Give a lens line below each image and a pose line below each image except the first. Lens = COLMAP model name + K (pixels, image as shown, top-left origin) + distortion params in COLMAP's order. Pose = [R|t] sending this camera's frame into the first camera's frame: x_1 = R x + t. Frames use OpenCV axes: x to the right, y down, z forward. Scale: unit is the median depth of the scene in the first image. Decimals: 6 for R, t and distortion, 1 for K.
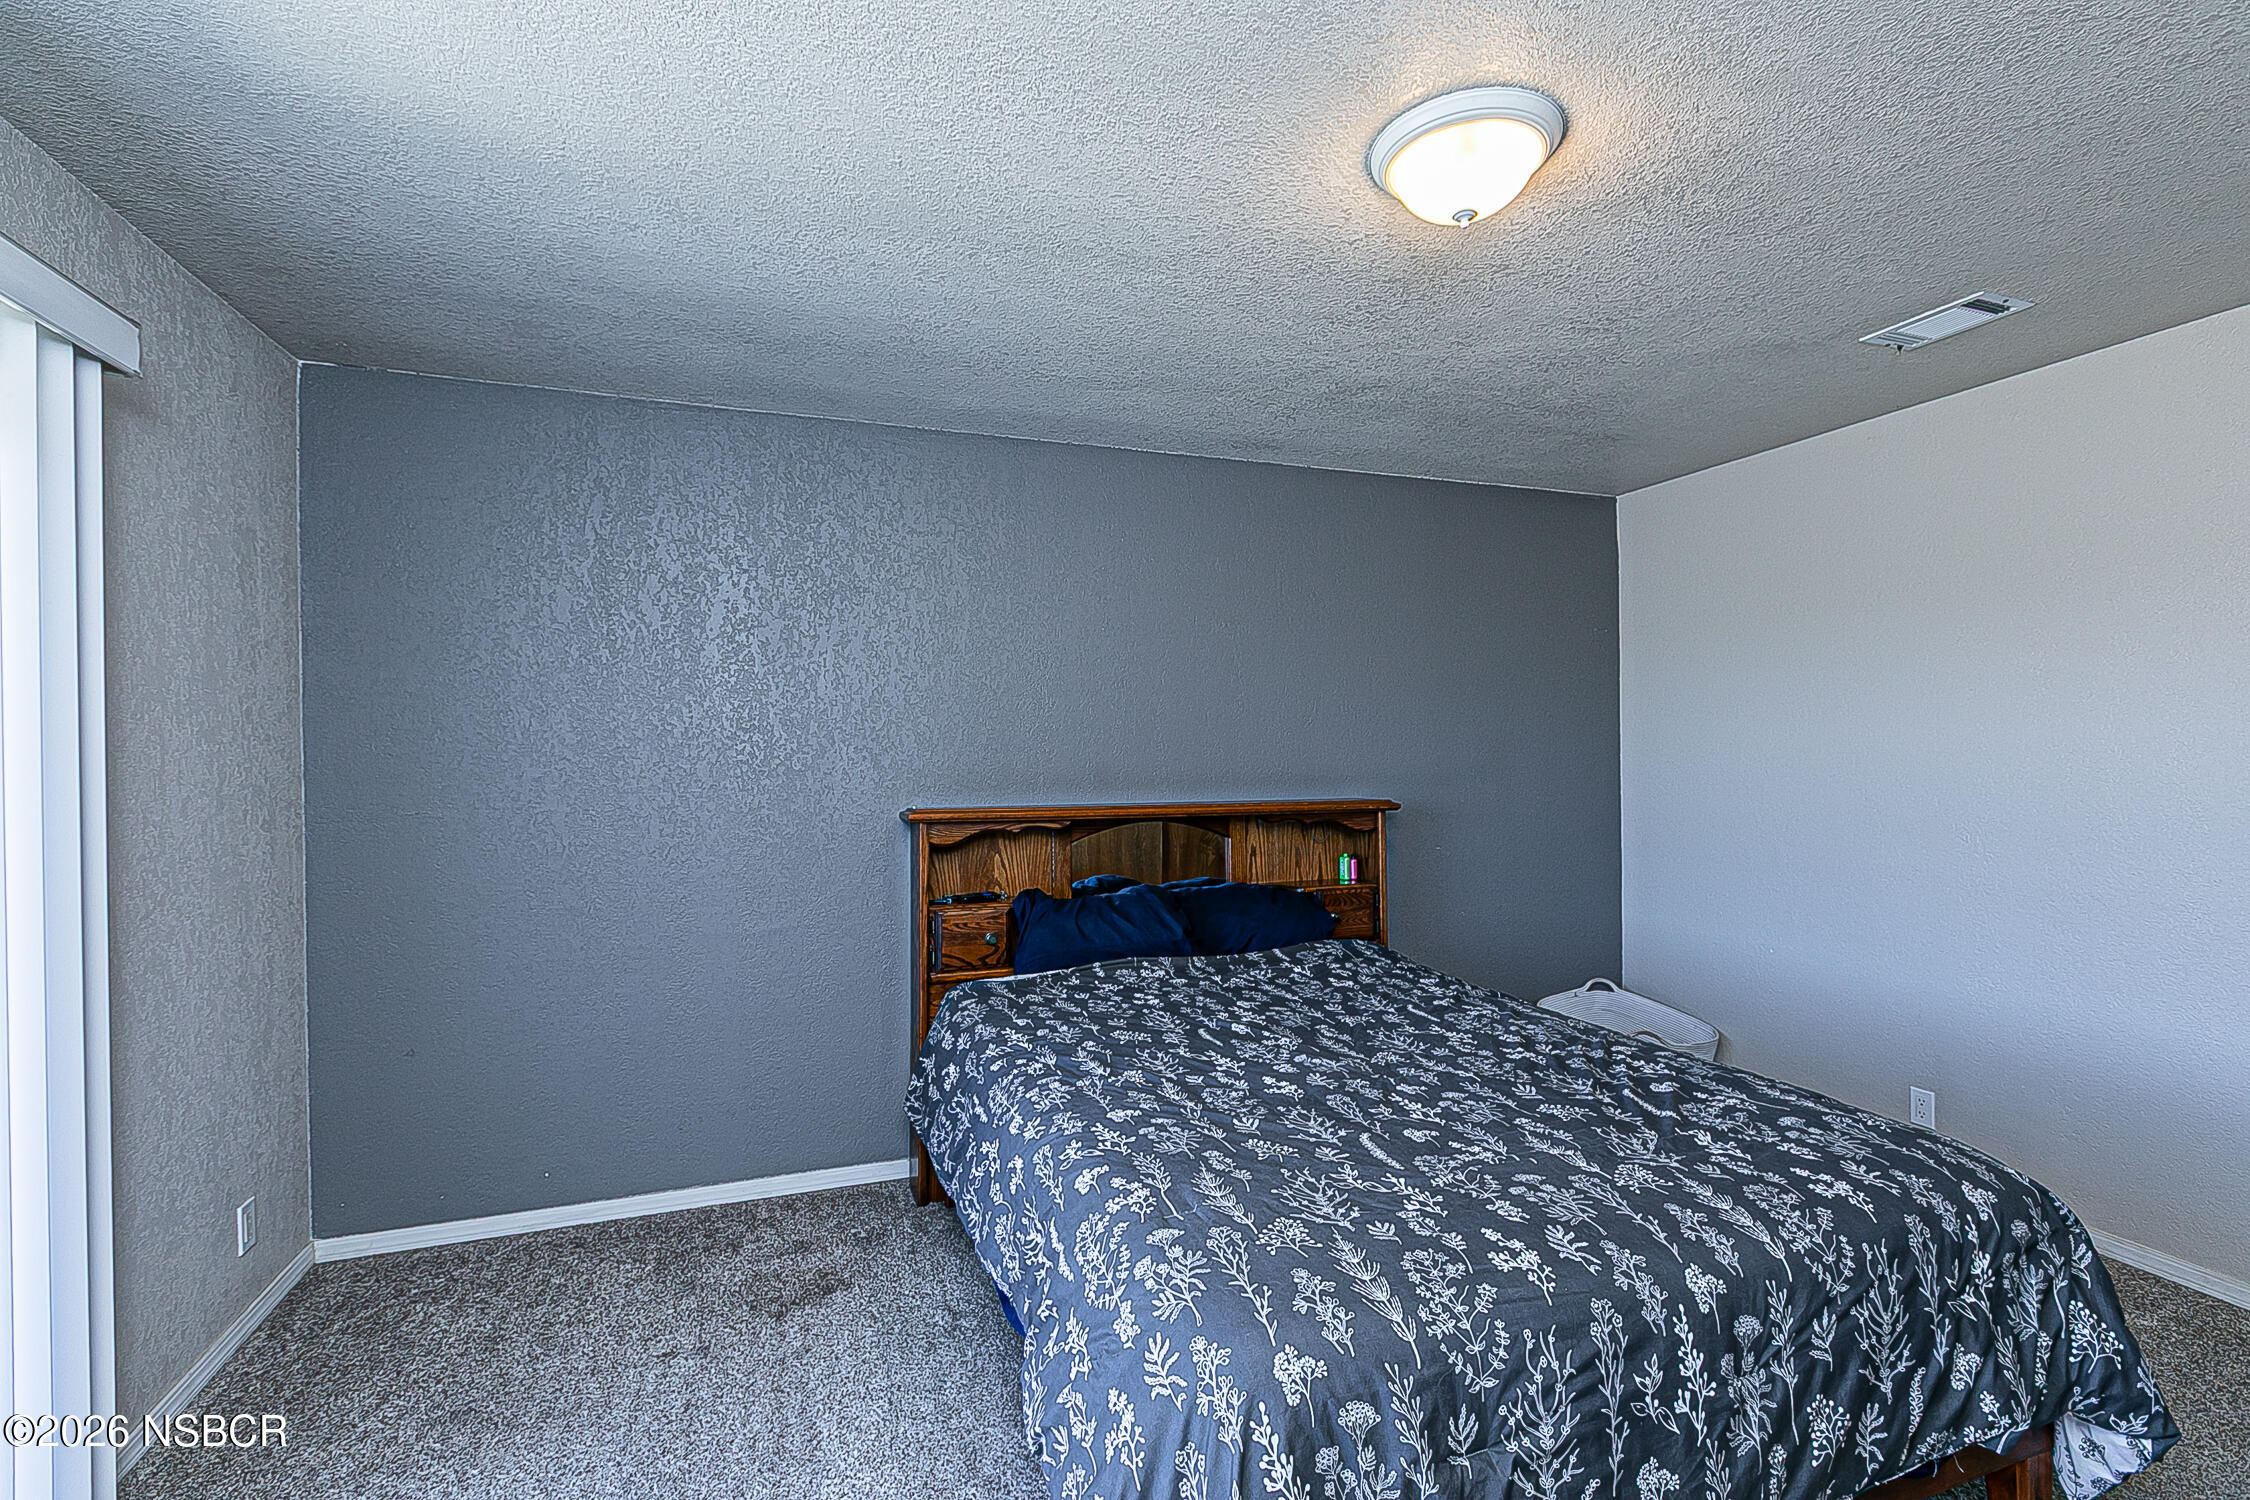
lens RADIAL K [[986.7, 0, 1115.8], [0, 986.7, 750.7], [0, 0, 1]] dist [0.003990, -0.003627]
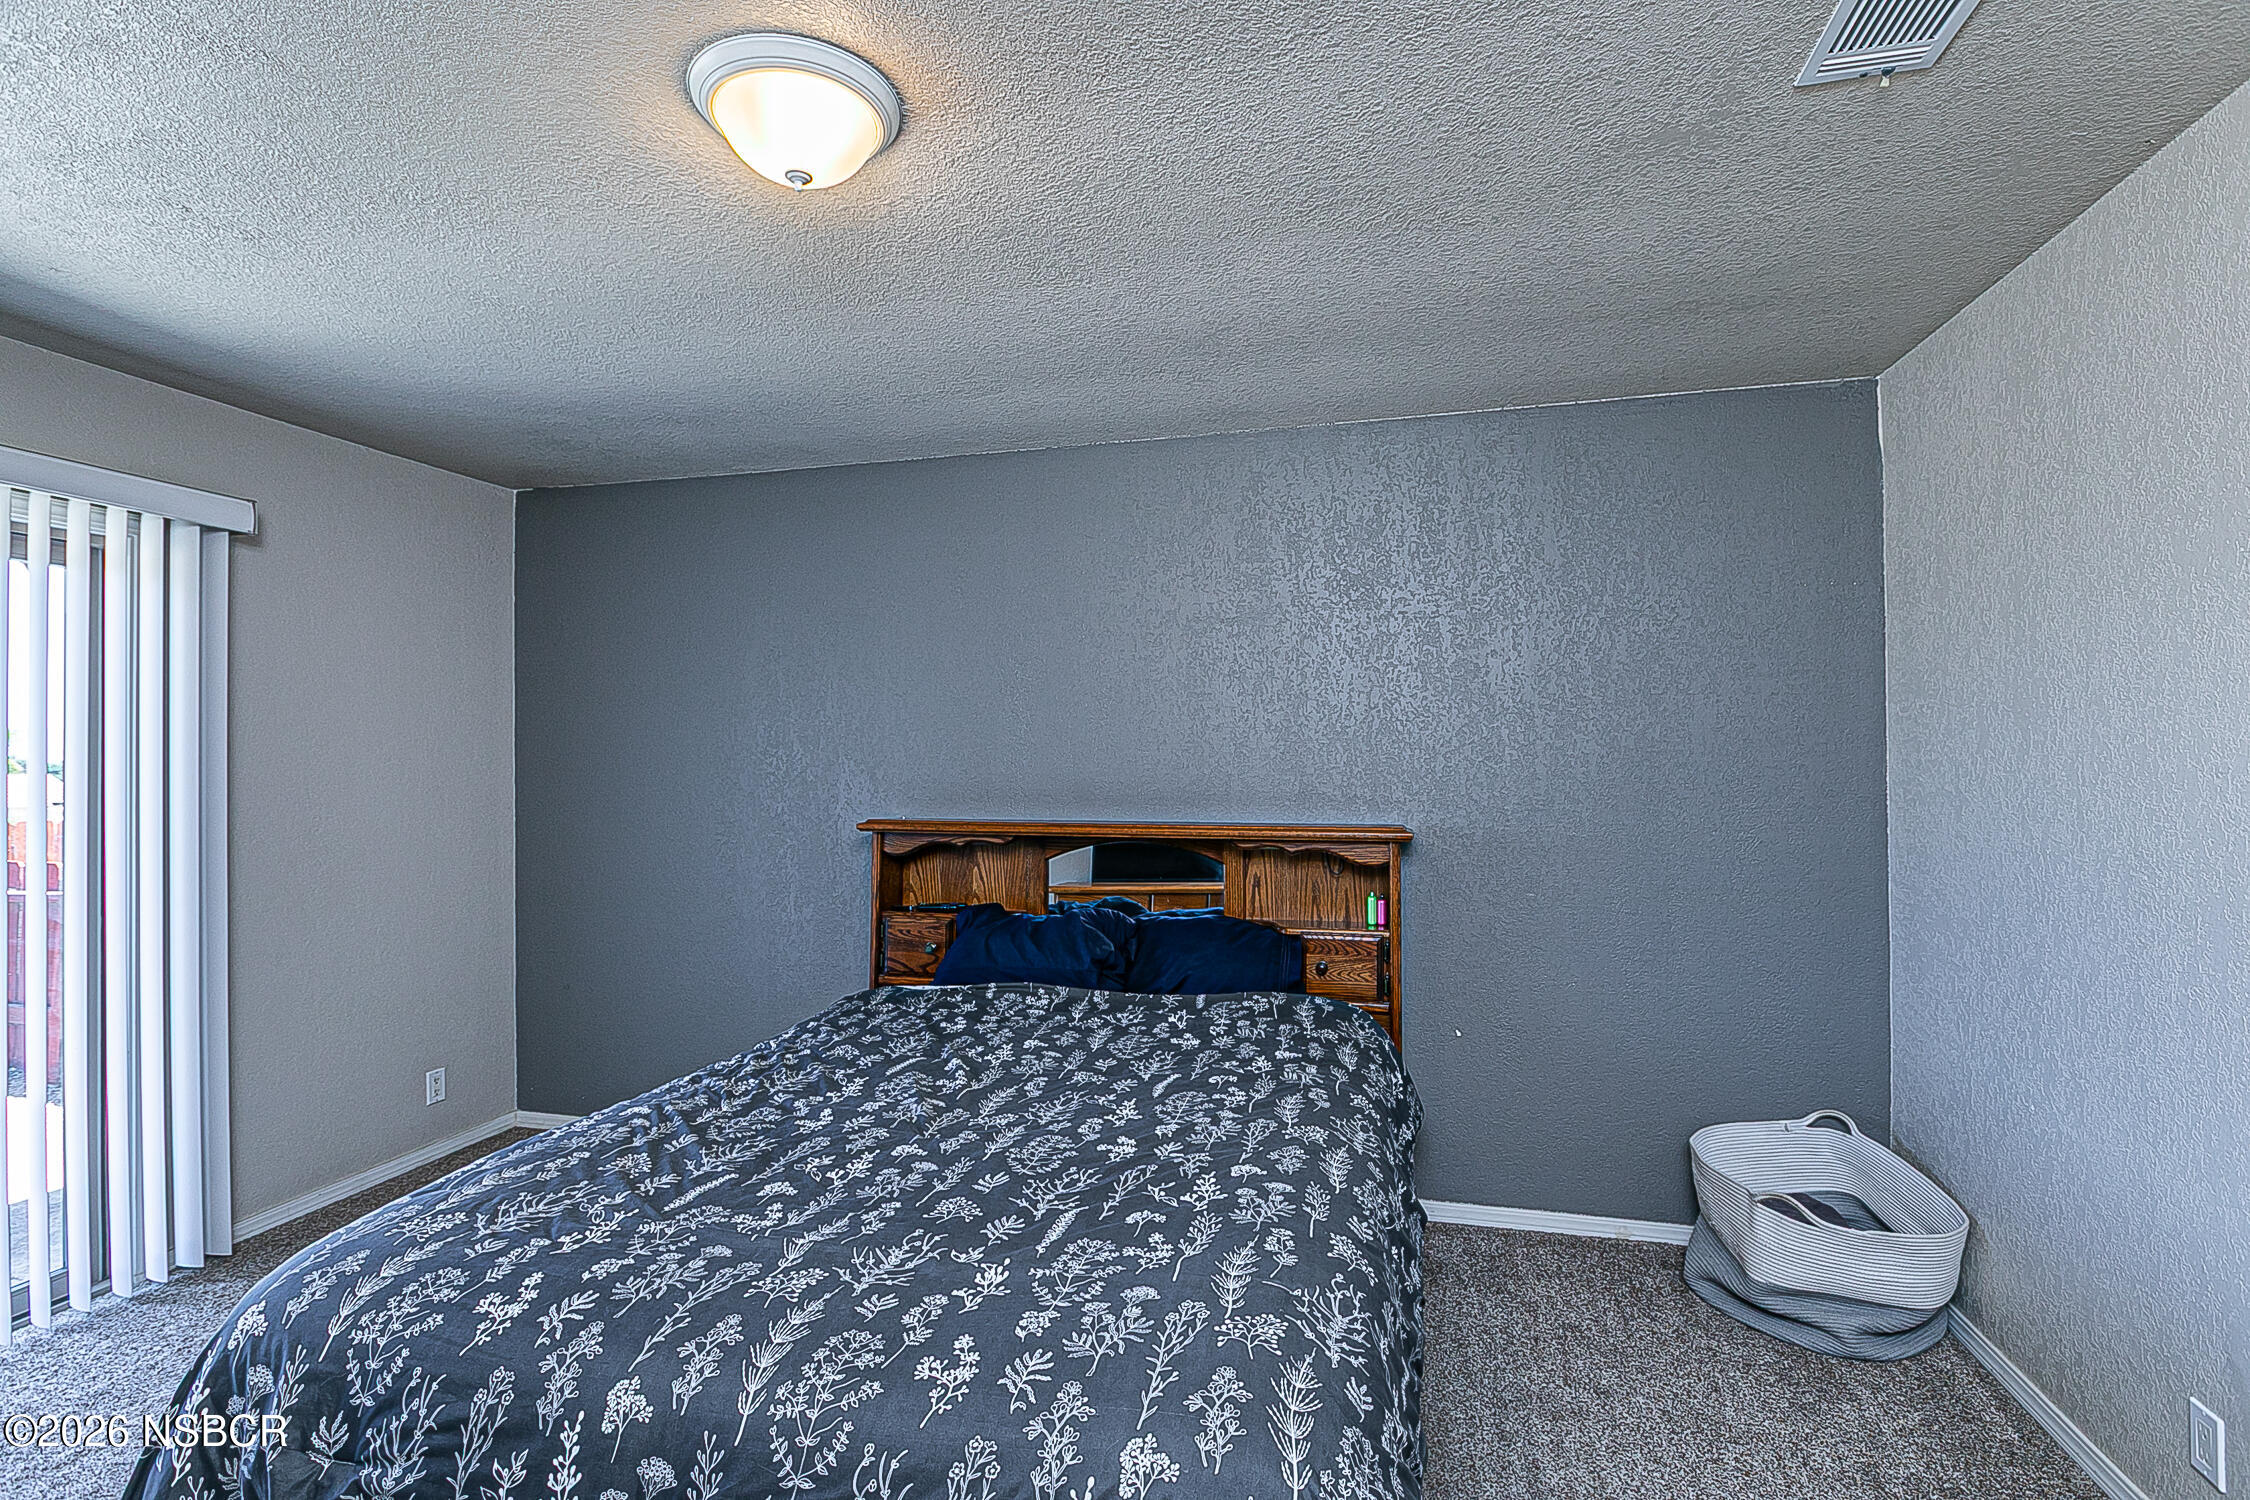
lens RADIAL K [[1030.4, 0, 1133.0], [0, 1030.4, 750.4], [0, 0, 1]] dist [0.000800, -0.004581]
pose [[0.835653, -0.002951, -0.549250, 1.063317], [-0.001622, 0.999968, -0.007840, -0.011475], [0.549256, 0.007443, 0.835621, 0.362883]]
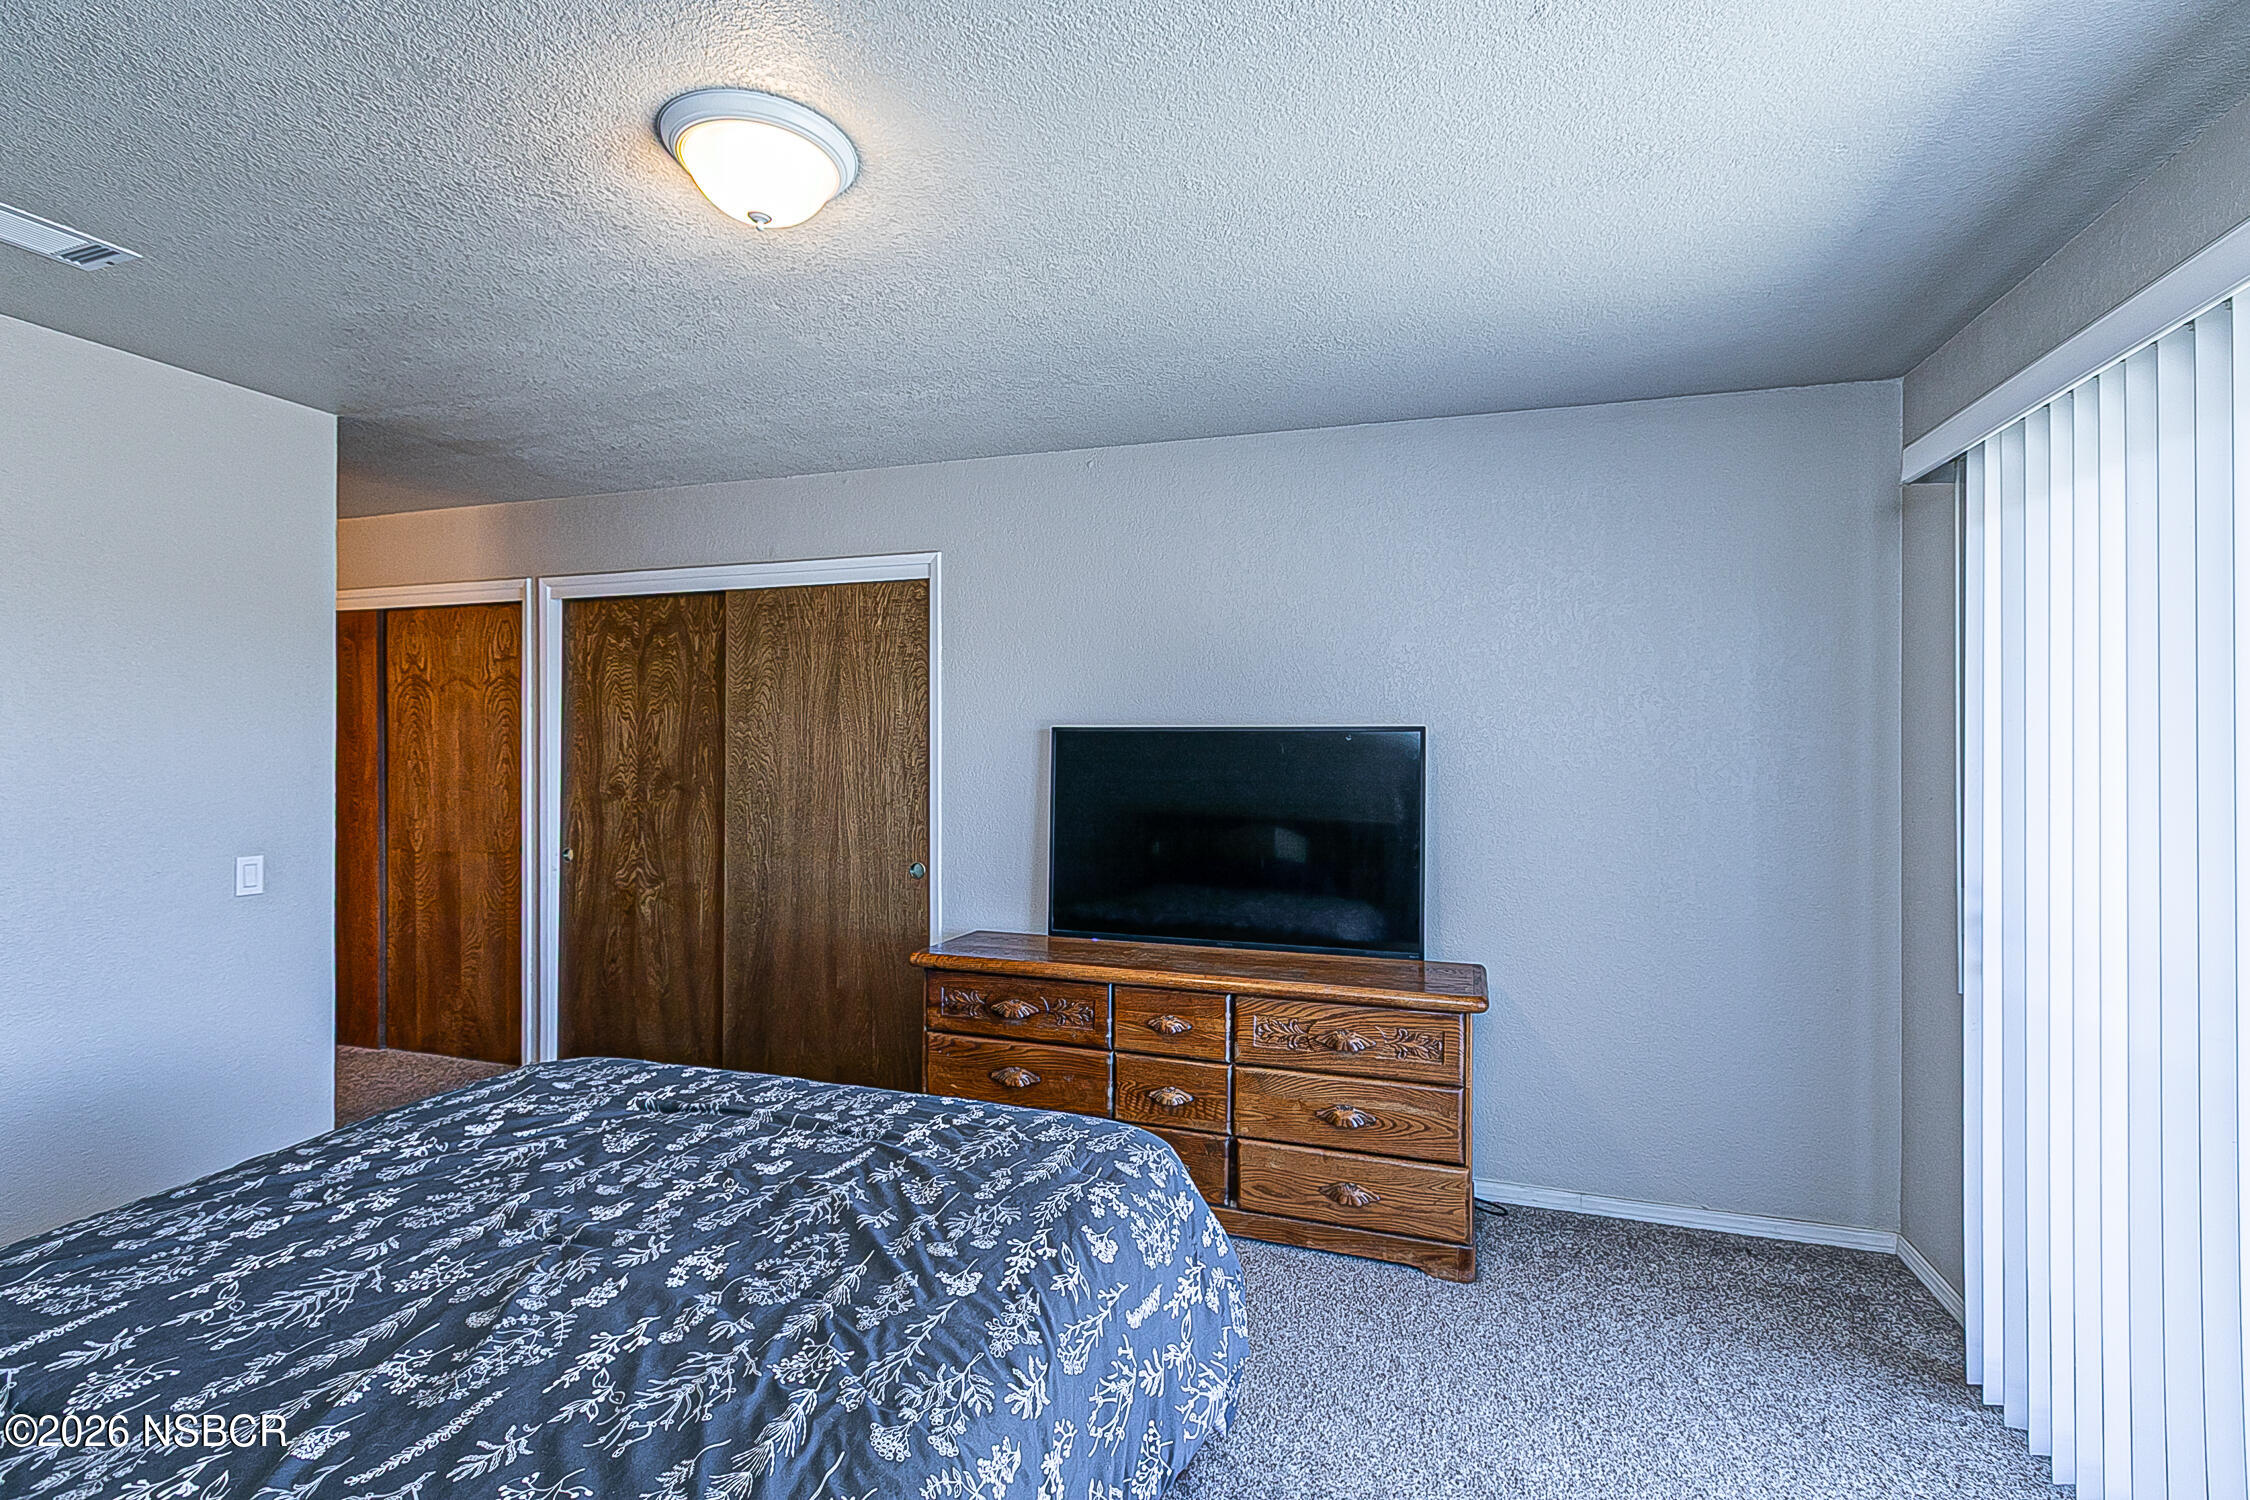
lens RADIAL K [[1001.0, 0, 1125.0], [0, 1001.0, 750.0], [0, 0, 1]] dist [0.010374, -0.006495]
pose [[-0.797259, 0.004900, 0.603617, -0.513144], [0.000318, 0.999970, -0.007697, 0.000568], [-0.603637, -0.005945, -0.797237, 1.493024]]
